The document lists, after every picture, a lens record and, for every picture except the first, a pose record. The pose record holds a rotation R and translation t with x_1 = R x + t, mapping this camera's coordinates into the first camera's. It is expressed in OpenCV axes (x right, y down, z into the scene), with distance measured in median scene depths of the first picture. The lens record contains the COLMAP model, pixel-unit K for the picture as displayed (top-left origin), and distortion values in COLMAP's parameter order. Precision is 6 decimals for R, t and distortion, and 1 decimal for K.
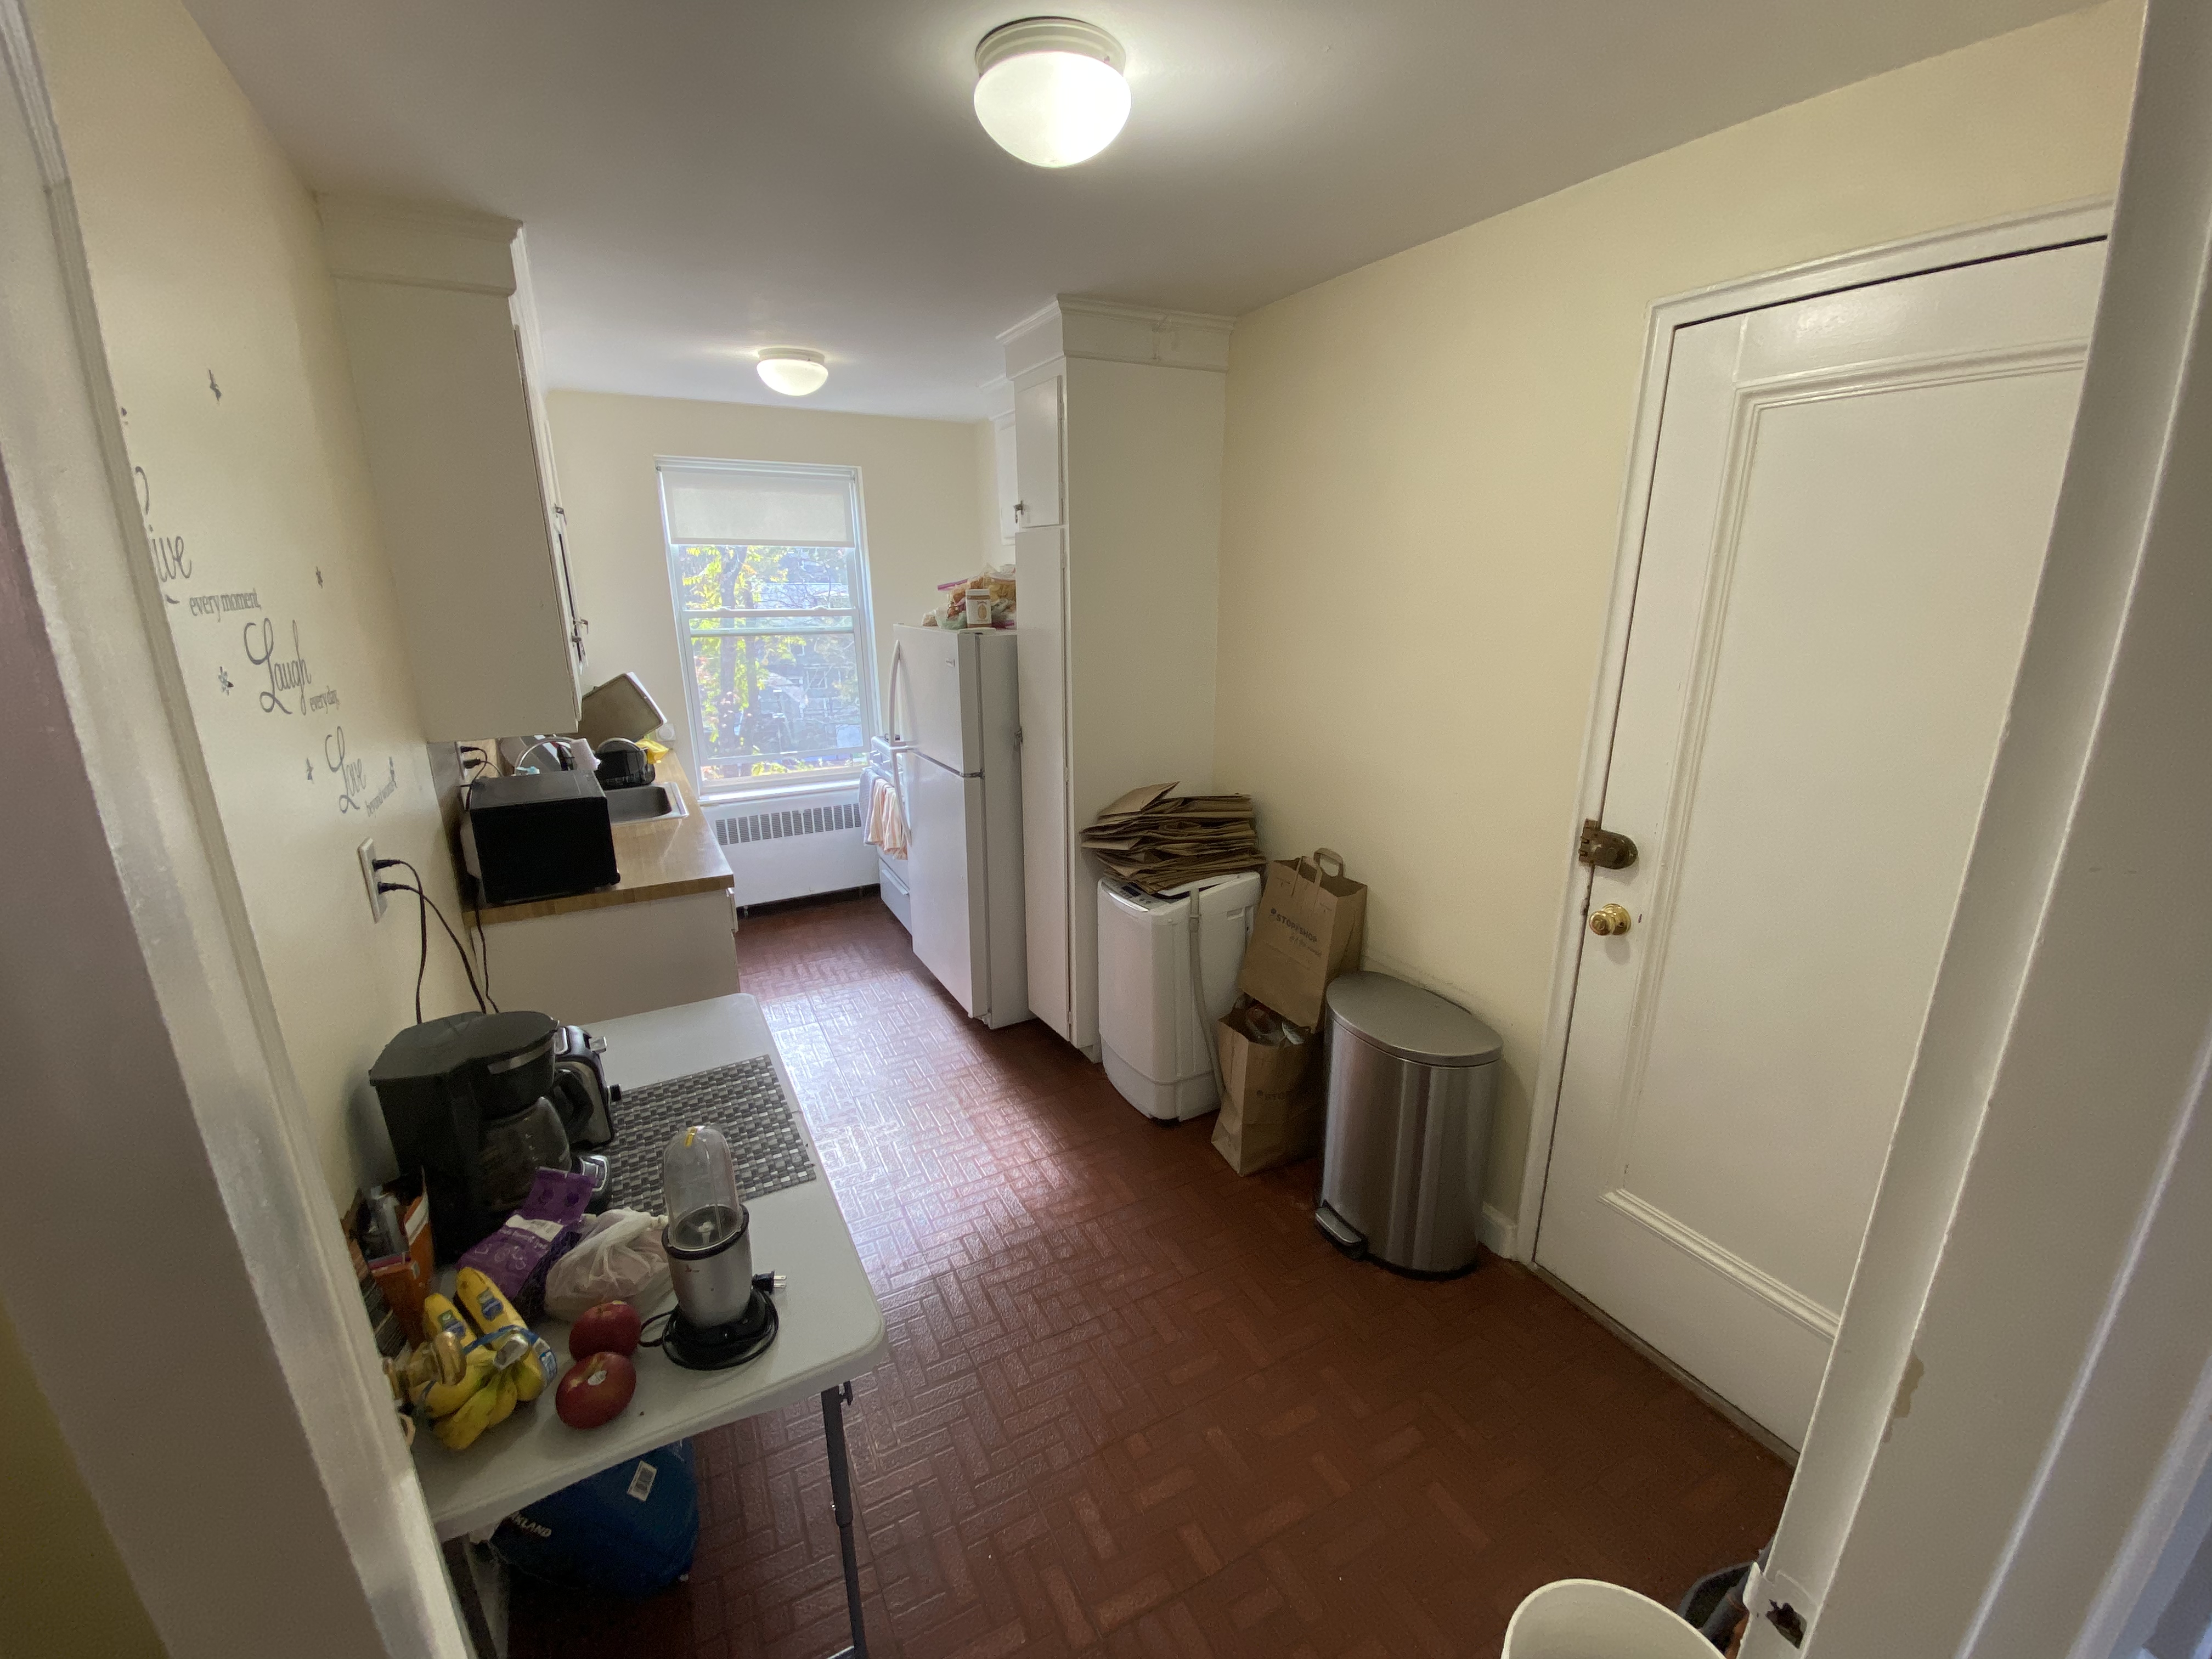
lens RADIAL K [[900.3, 0, 1110.6], [0, 900.3, 838.0], [0, 0, 1]] dist [0.000202, -0.000075]
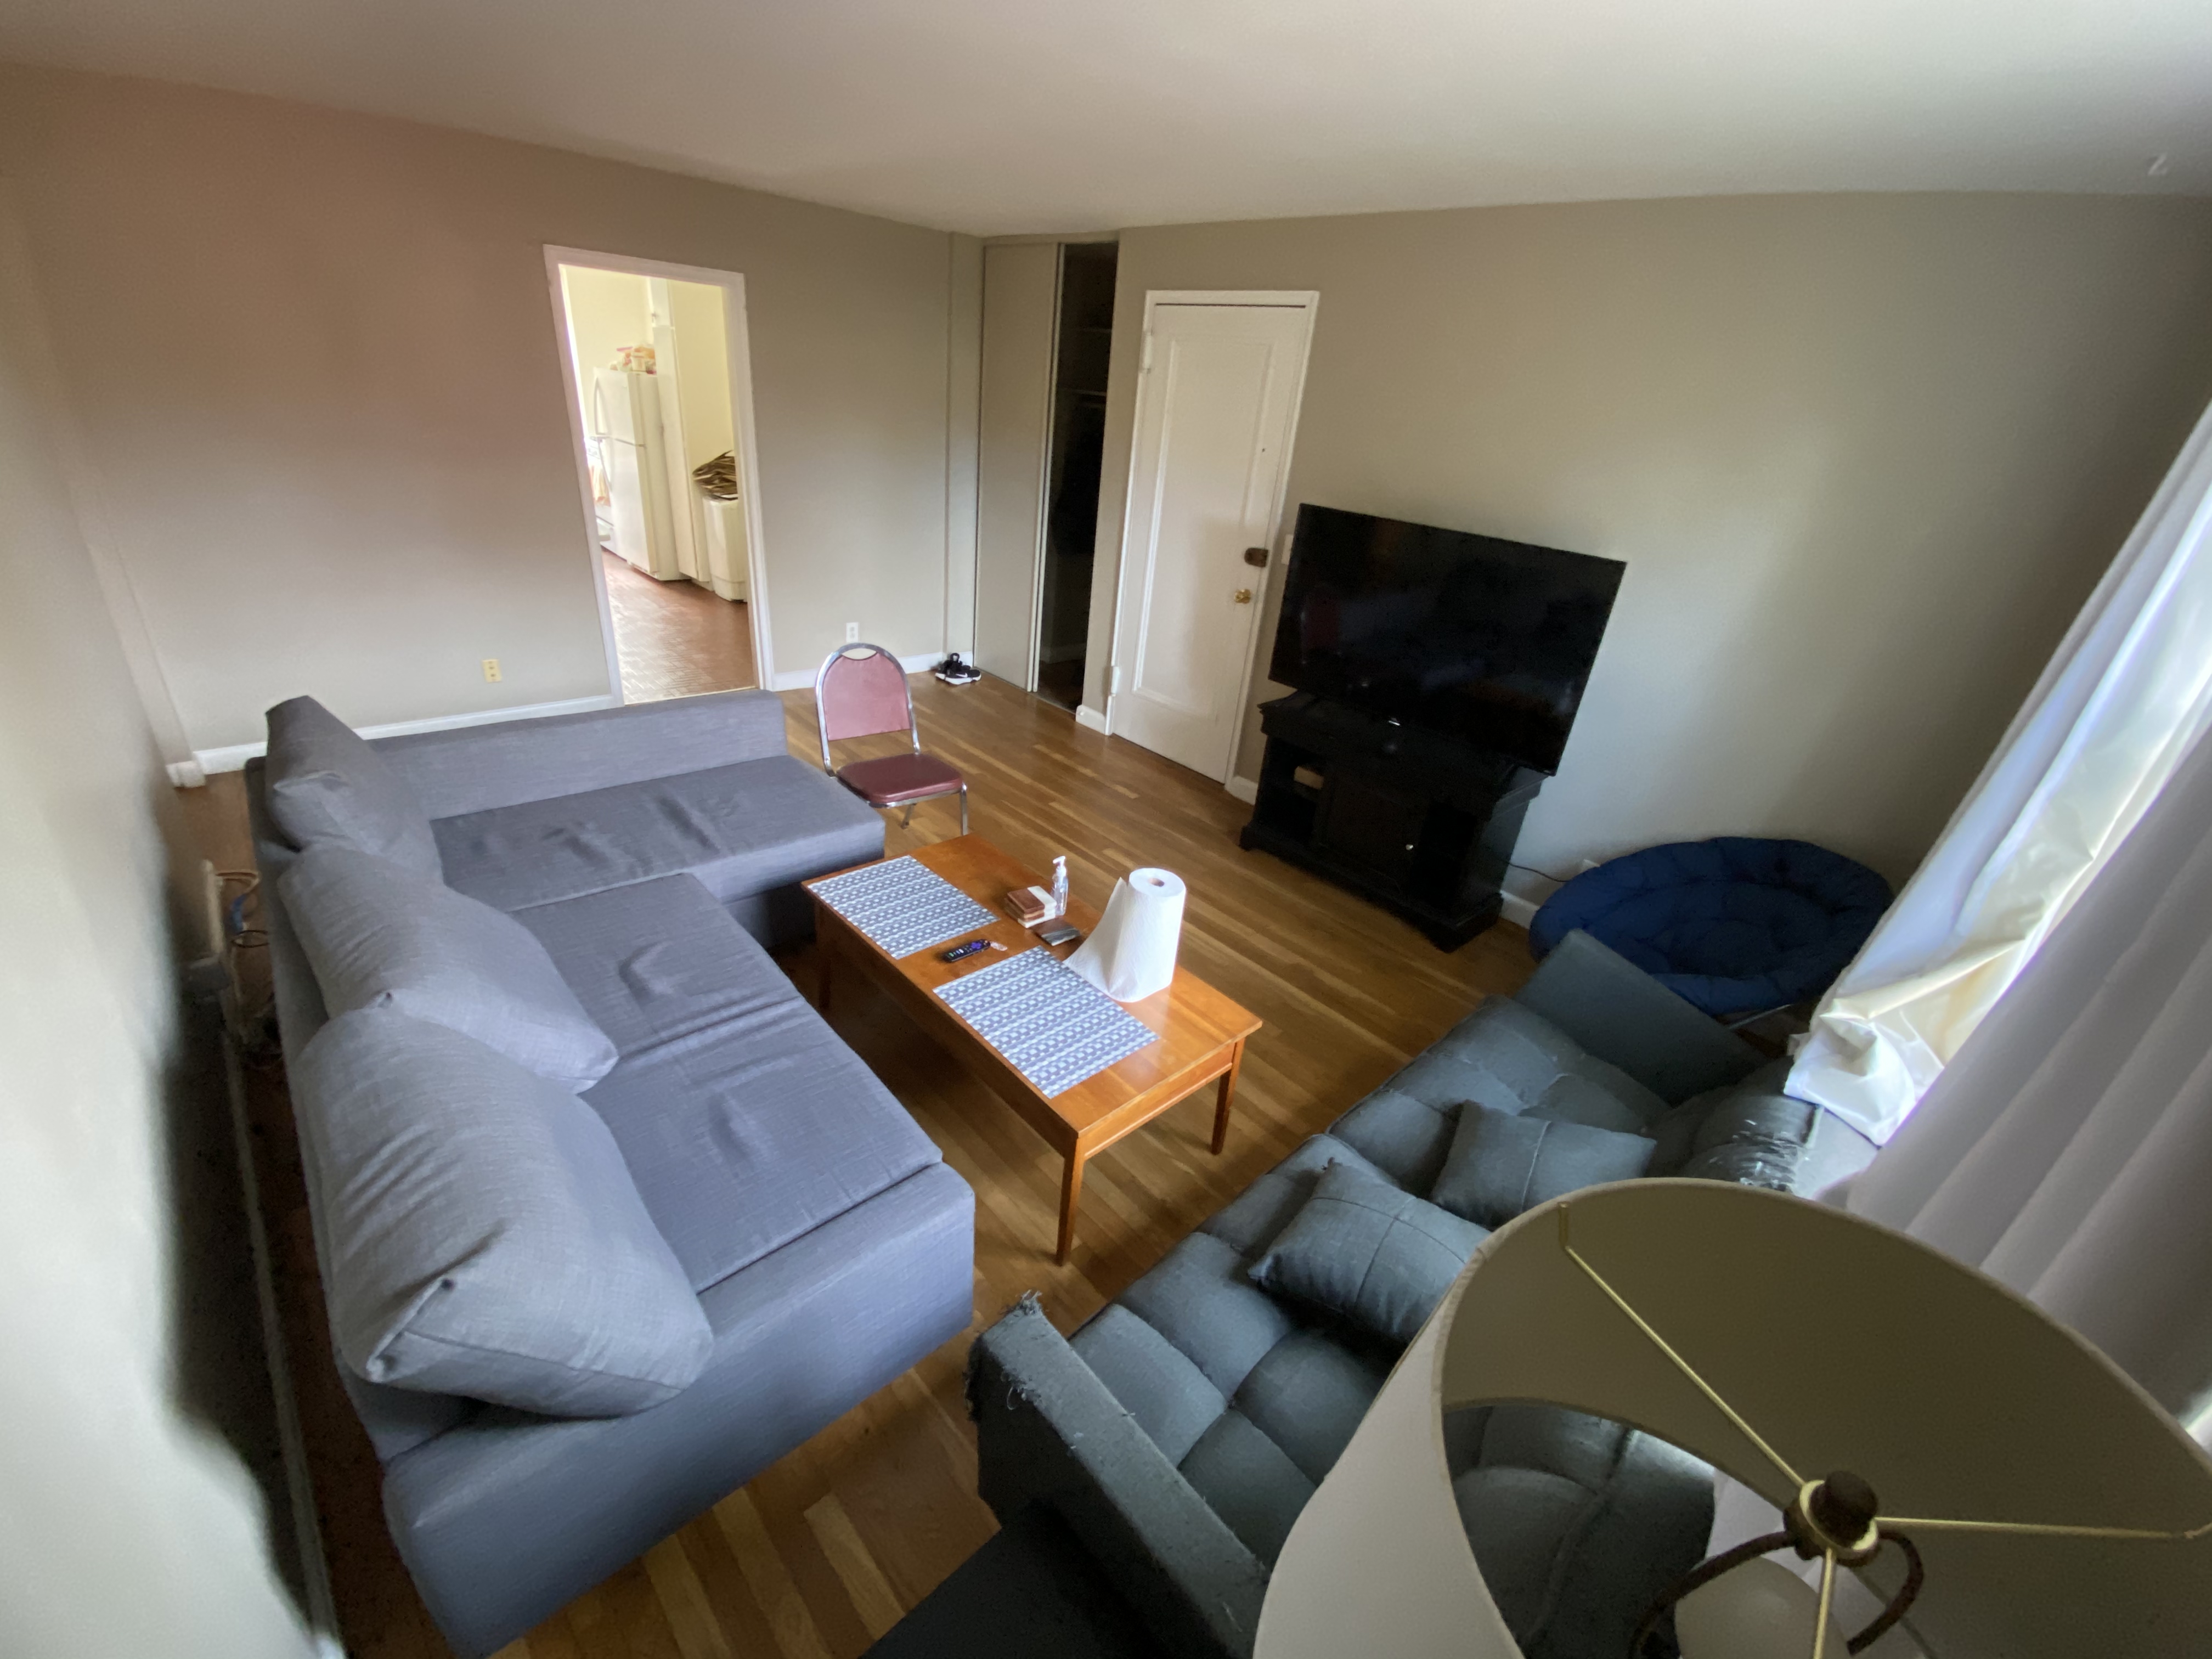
lens RADIAL K [[900.3, 0, 1108.4], [0, 900.3, 827.8], [0, 0, 1]] dist [0.000202, -0.000075]
pose [[0.962672, -0.019962, 0.269935, 0.326570], [-0.029478, 0.983613, 0.177869, 0.415423], [-0.269062, -0.179187, 0.946307, -1.510725]]
